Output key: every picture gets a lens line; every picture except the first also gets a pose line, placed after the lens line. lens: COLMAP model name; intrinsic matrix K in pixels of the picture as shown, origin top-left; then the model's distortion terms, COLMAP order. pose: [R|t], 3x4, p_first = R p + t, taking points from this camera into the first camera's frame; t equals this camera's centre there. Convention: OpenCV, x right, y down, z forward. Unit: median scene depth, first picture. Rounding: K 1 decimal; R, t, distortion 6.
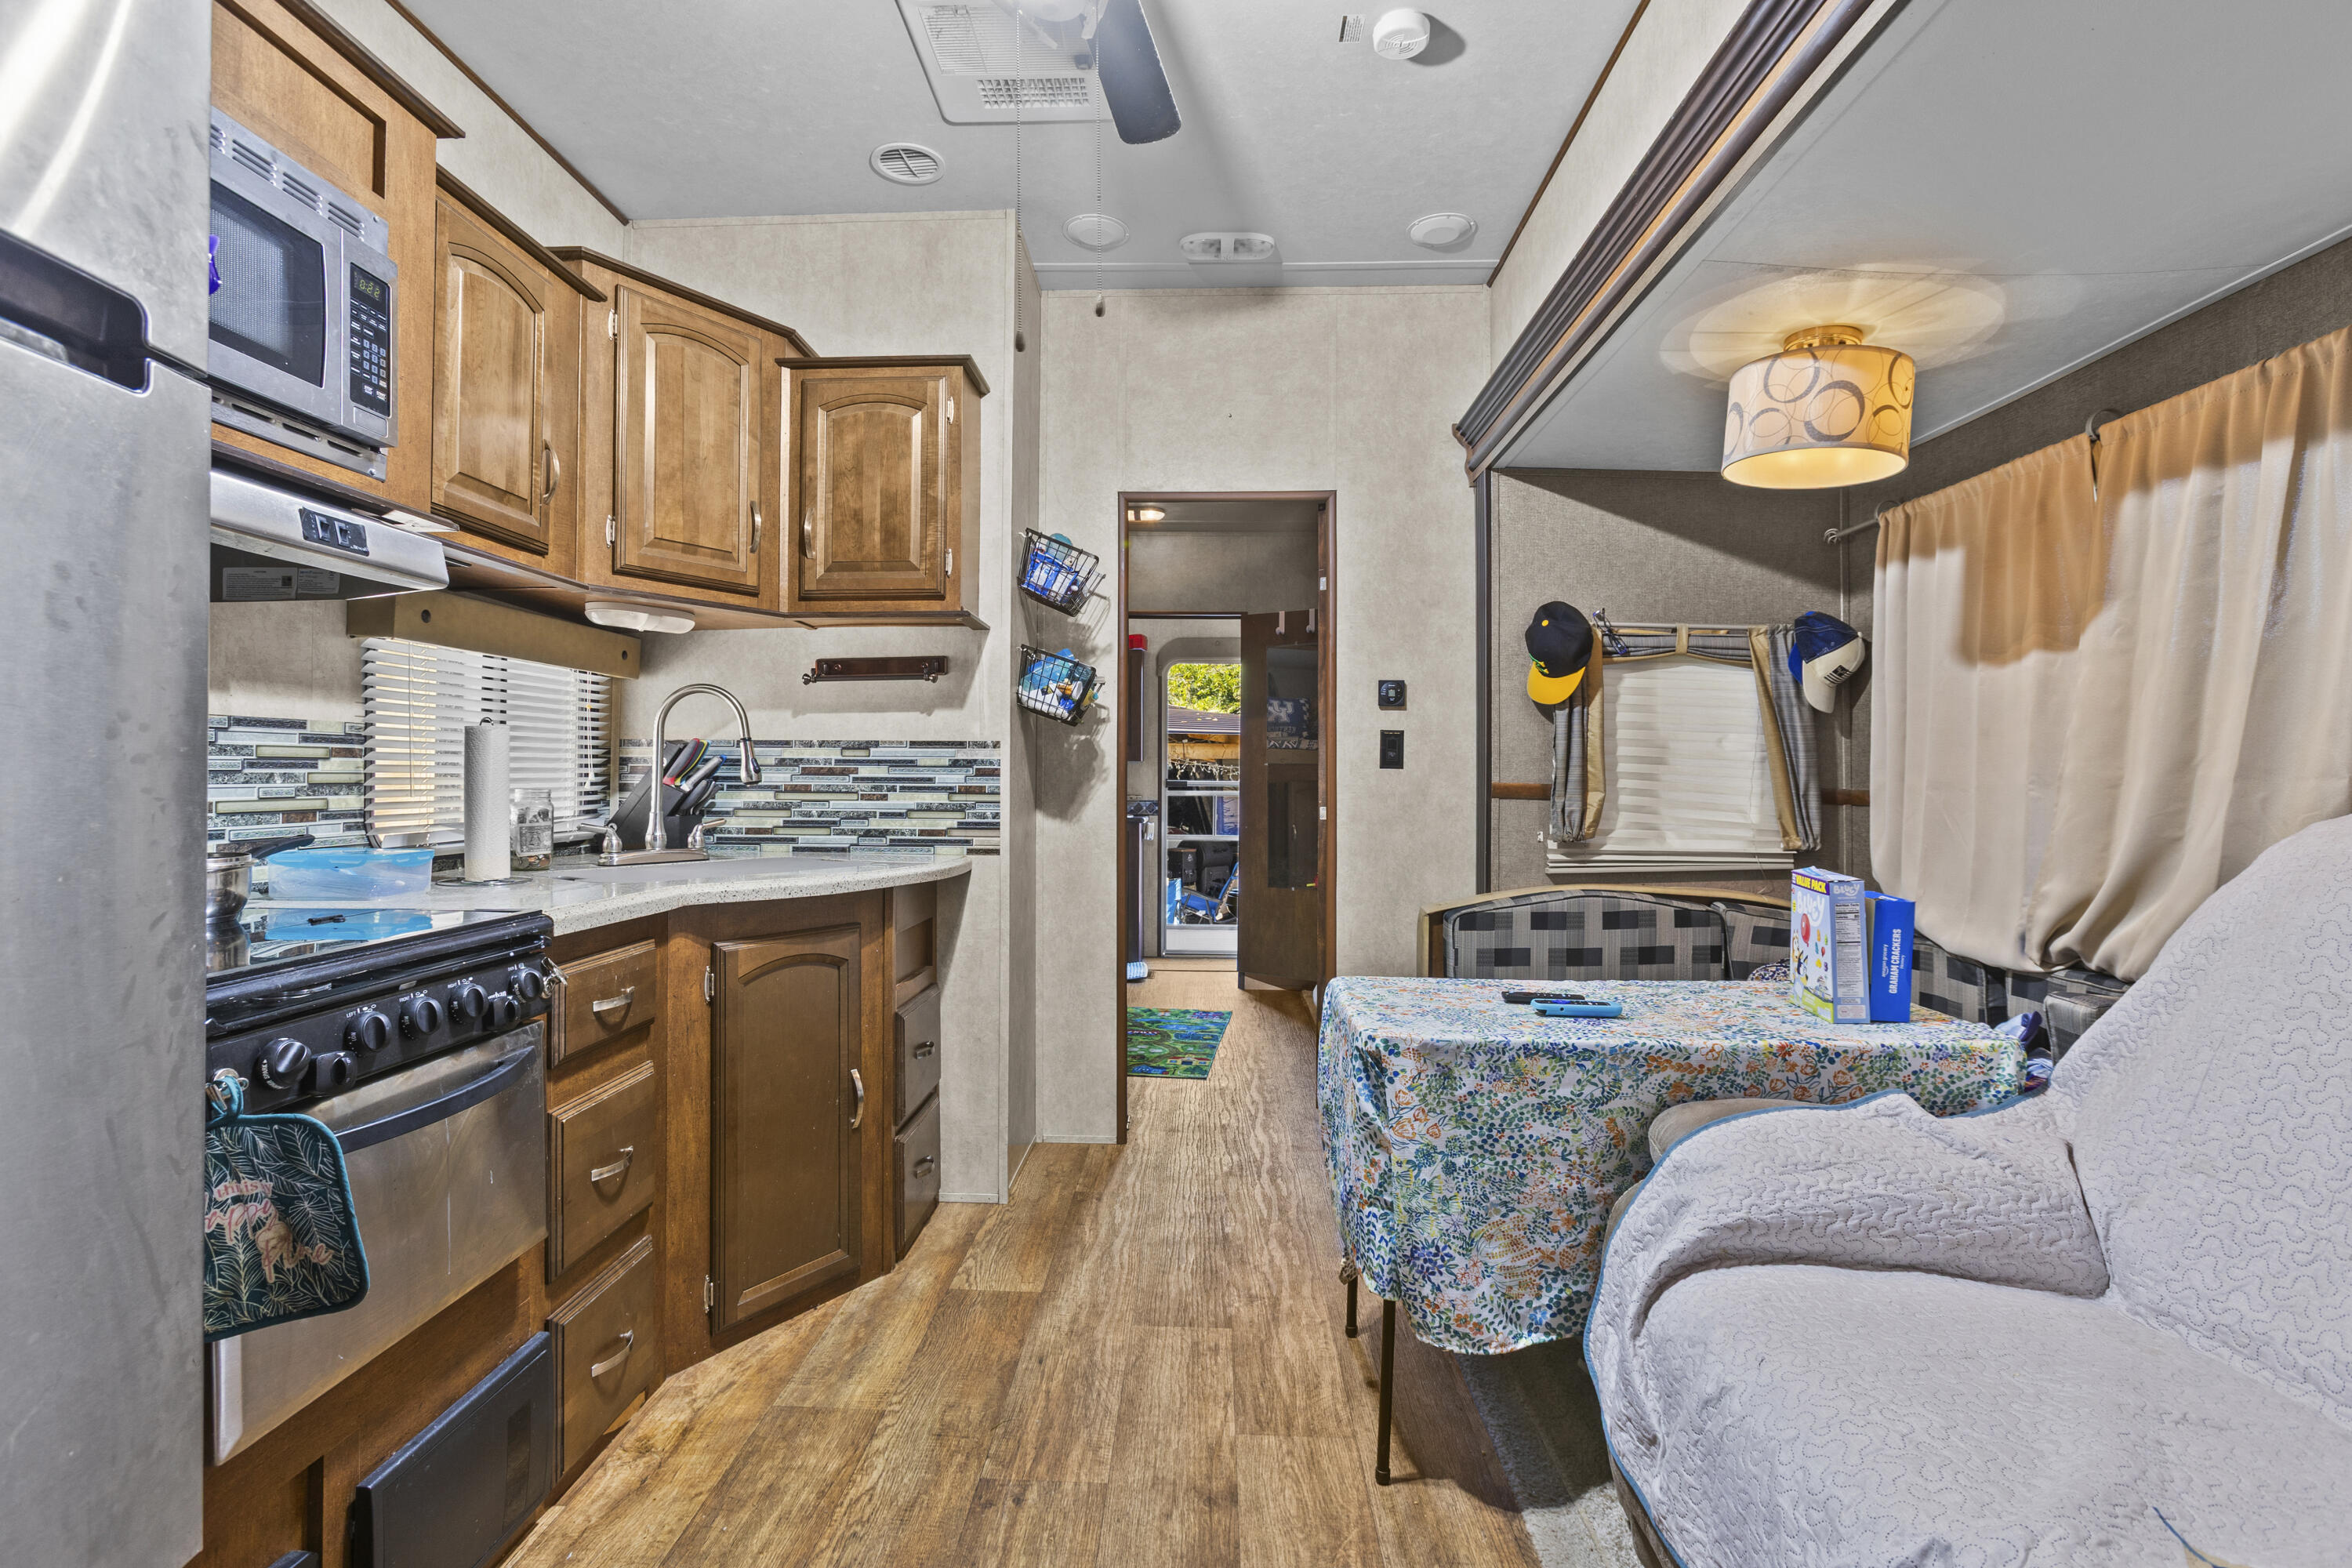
lens RADIAL K [[1145.4, 0, 1175.0], [0, 1145.4, 782.8], [0, 0, 1]] dist [0.002080, 0.000381]
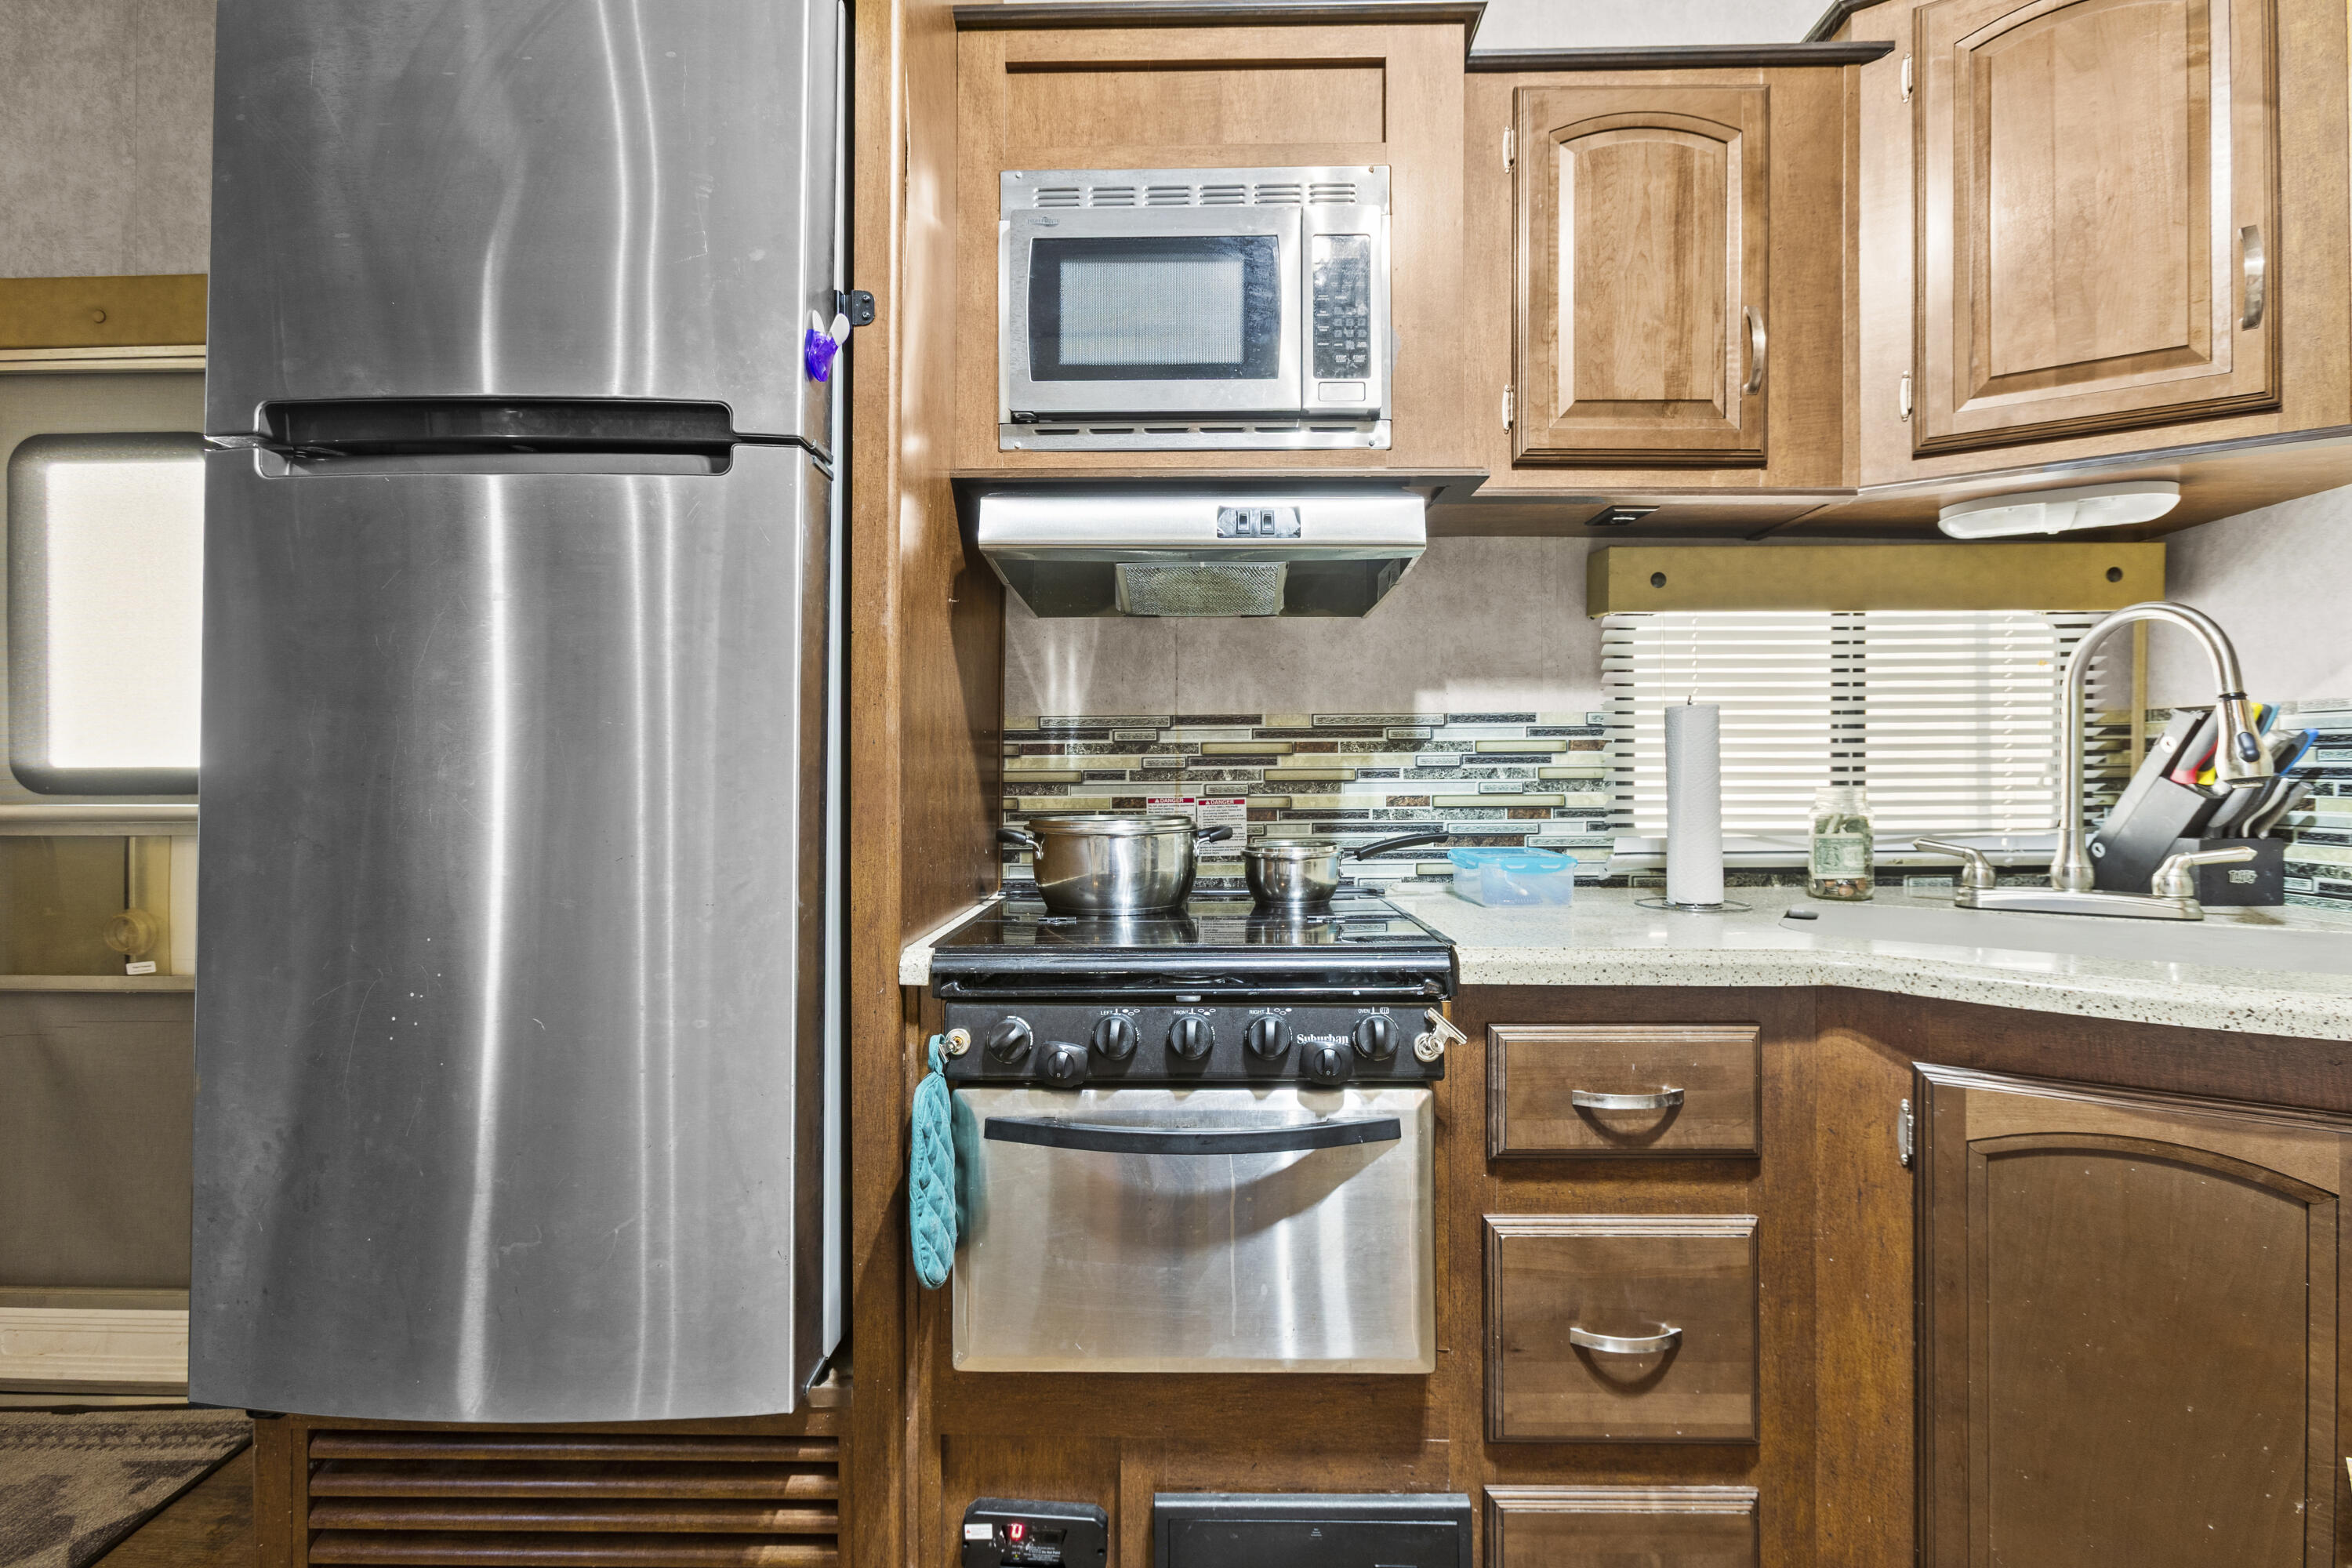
lens RADIAL K [[1065.9, 0, 1176.2], [0, 1065.9, 777.5], [0, 0, 1]] dist [-0.005093, 0.000844]
pose [[0.009486, 0.003281, -0.999950, 0.135762], [-0.000671, 0.999994, 0.003274, -0.003203], [0.999955, 0.000640, 0.009488, 0.703685]]
